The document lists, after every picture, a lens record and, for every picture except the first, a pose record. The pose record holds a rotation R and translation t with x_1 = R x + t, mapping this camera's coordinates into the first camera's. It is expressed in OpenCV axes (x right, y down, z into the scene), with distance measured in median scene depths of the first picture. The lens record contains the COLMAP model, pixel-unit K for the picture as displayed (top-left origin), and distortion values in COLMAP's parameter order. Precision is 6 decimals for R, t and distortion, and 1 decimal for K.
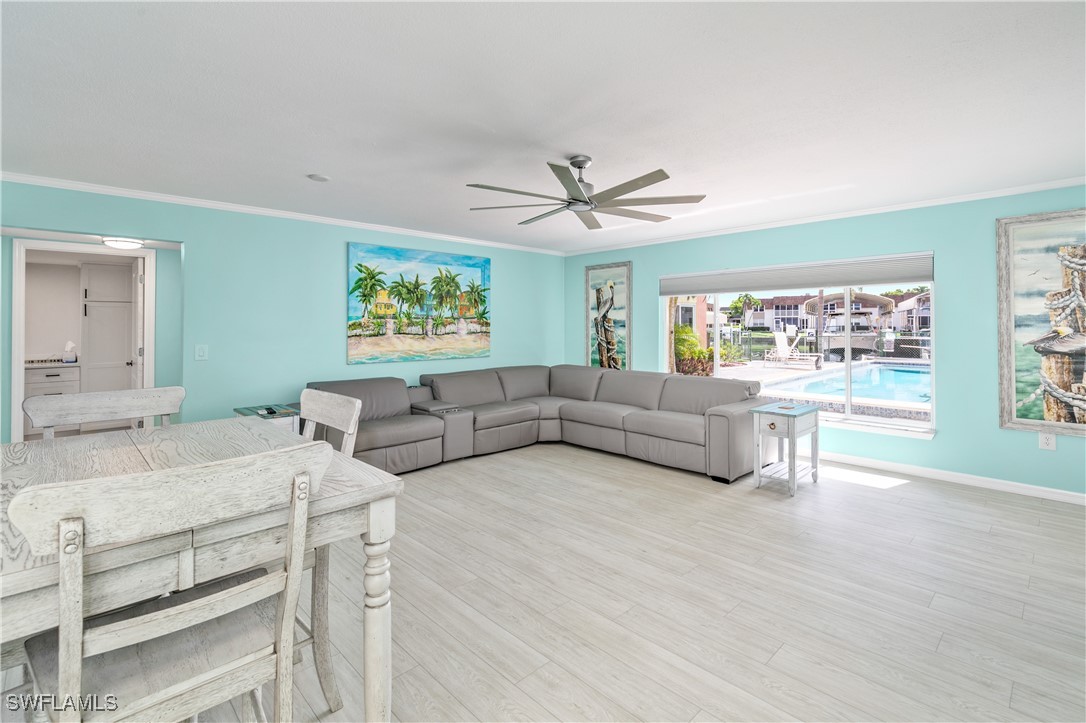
lens RADIAL K [[501.3, 0, 557.3], [0, 501.3, 315.5], [0, 0, 1]] dist [0.012879, -0.000311]
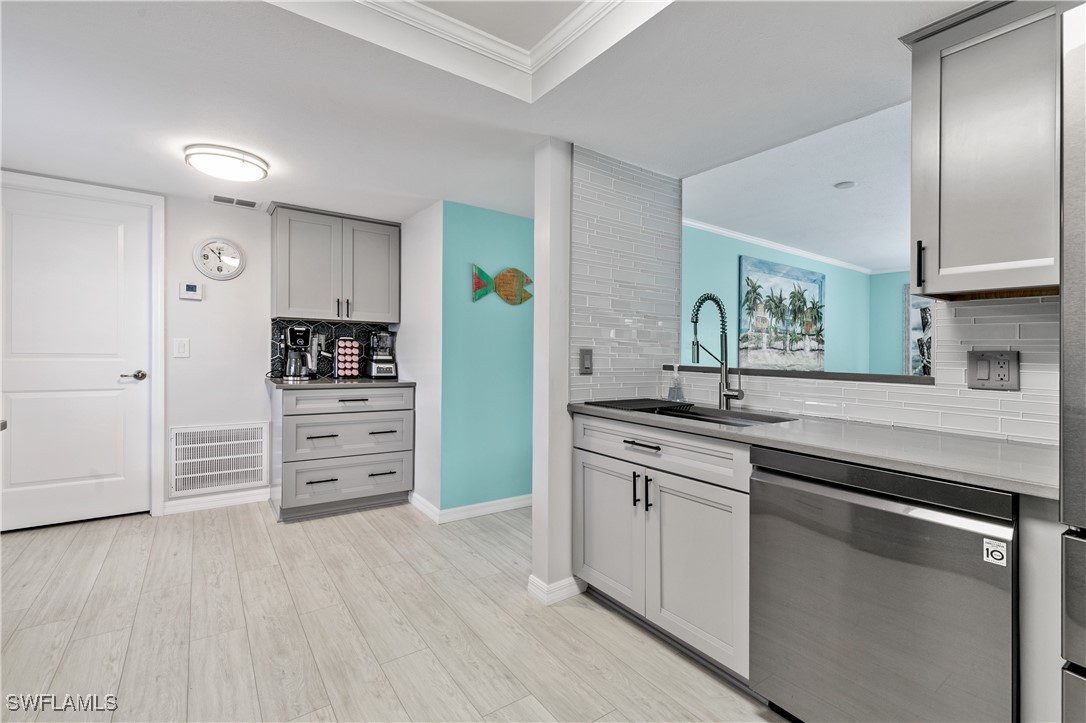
lens RADIAL K [[483.7, 0, 543.5], [0, 483.7, 351.3], [0, 0, 1]] dist [-0.001962, -0.000055]
pose [[0.984779, 0.024397, -0.172089, -0.579054], [-0.021784, 0.999617, 0.017058, 0.035503], [0.172440, -0.013049, 0.984934, -0.024861]]
